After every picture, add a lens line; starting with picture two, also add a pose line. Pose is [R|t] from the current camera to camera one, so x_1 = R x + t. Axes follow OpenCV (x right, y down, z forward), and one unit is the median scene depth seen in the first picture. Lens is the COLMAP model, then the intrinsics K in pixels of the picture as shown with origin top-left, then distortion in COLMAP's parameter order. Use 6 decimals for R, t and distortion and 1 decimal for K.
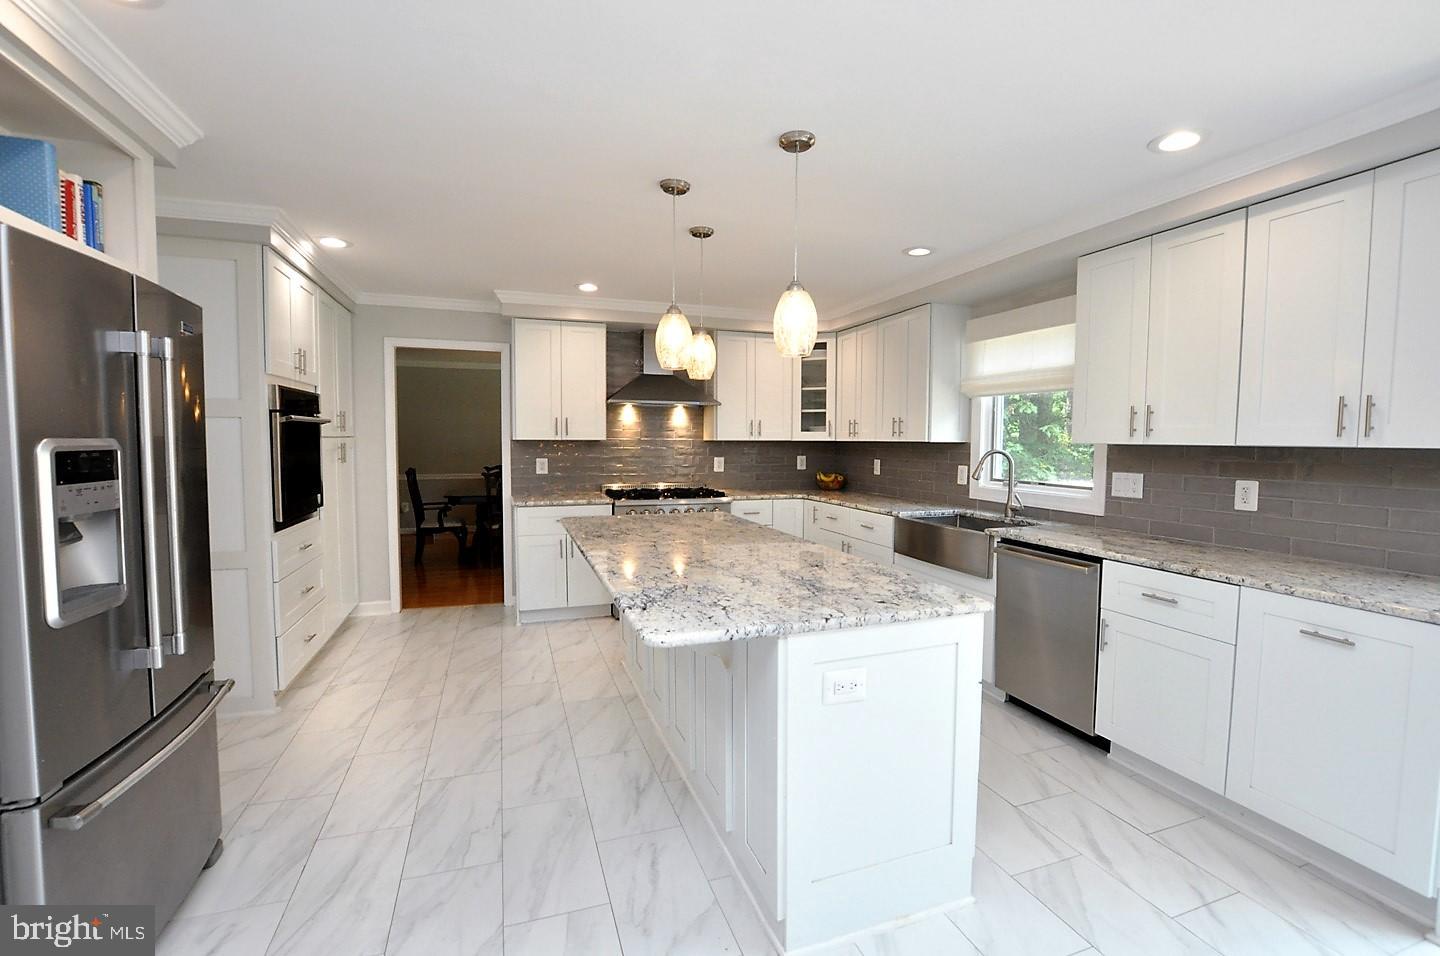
lens RADIAL K [[624.0, 0, 720.0], [0, 624.0, 478.0], [0, 0, 1]] dist [-0.020369, 0.000678]
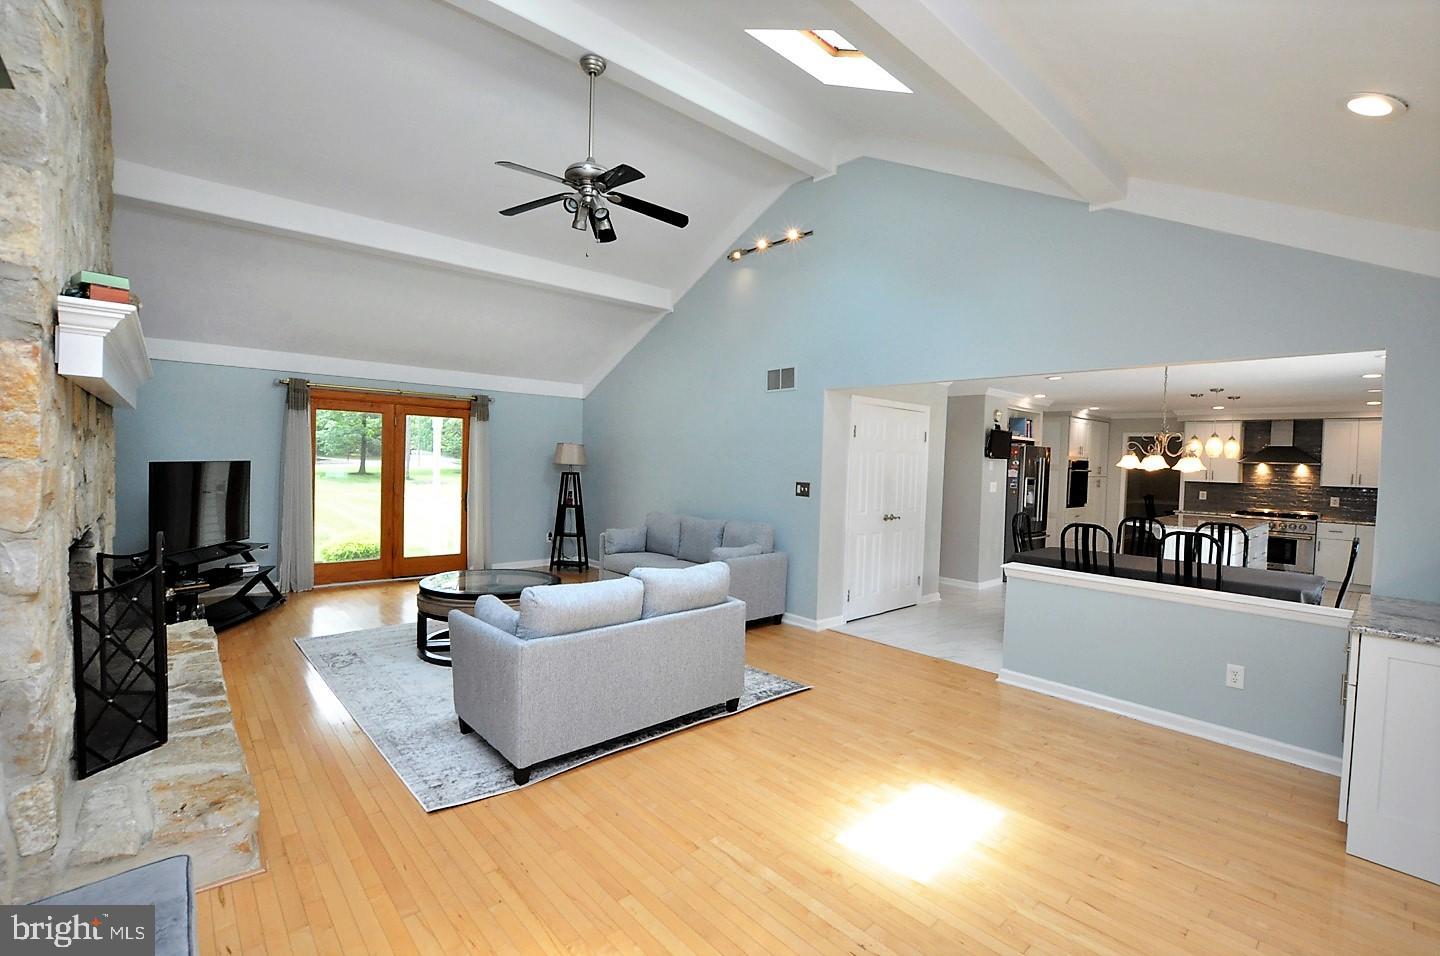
lens RADIAL K [[624.0, 0, 720.0], [0, 624.0, 478.0], [0, 0, 1]] dist [-0.020369, 0.000678]
pose [[0.379096, 0.028028, -0.924933, 0.889369], [-0.083320, 0.996515, -0.003953, 0.057201], [0.921599, 0.078564, 0.380110, -1.070518]]
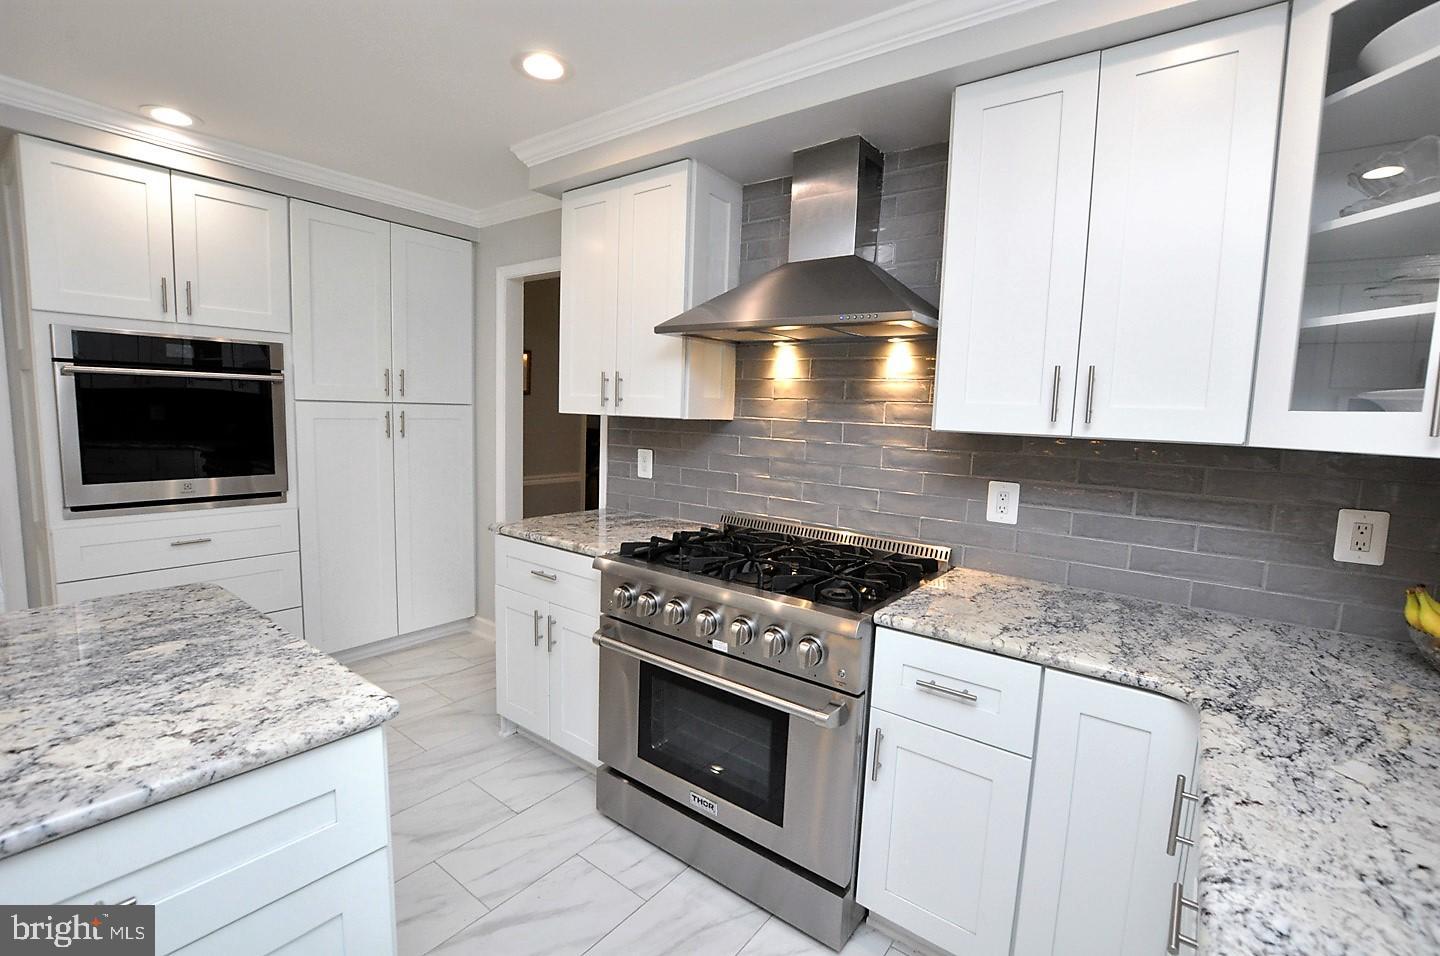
lens RADIAL K [[642.3, 0, 720.0], [0, 642.3, 478.0], [0, 0, 1]] dist [-0.021422, 0.000063]
pose [[0.547865, 0.104151, -0.830058, 0.220155], [-0.084515, 0.994034, 0.068943, -0.050495], [0.832287, 0.032381, 0.553399, 0.732998]]
